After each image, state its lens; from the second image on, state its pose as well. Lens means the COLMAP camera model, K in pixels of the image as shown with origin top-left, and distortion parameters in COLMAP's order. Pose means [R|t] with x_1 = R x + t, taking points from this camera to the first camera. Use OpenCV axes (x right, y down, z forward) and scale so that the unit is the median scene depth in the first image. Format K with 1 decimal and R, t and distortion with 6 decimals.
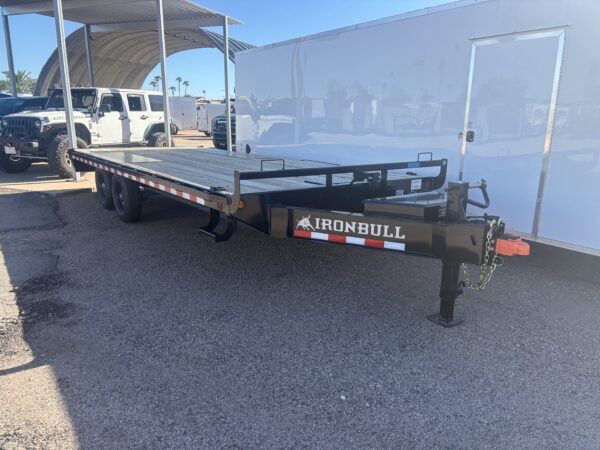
lens RADIAL K [[455.8, 0, 300.0], [0, 455.8, 225.0], [0, 0, 1]] dist [0.060664, -0.069629]
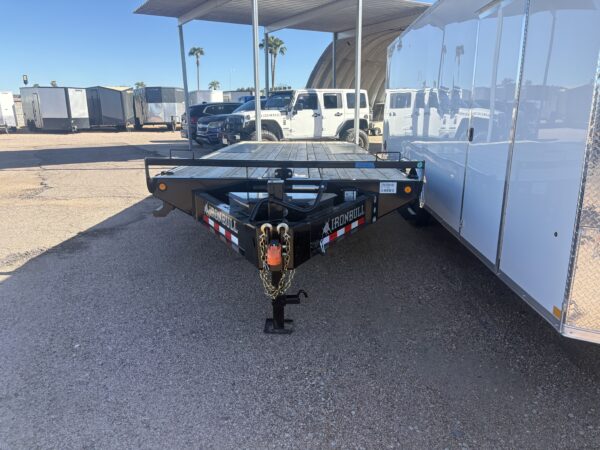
lens RADIAL K [[455.8, 0, 300.0], [0, 455.8, 225.0], [0, 0, 1]] dist [0.060664, -0.069629]
pose [[0.788201, 0.134072, -0.600636, 0.312445], [-0.128688, 0.990311, 0.052180, -0.019720], [0.601812, 0.036166, 0.797818, 0.093739]]
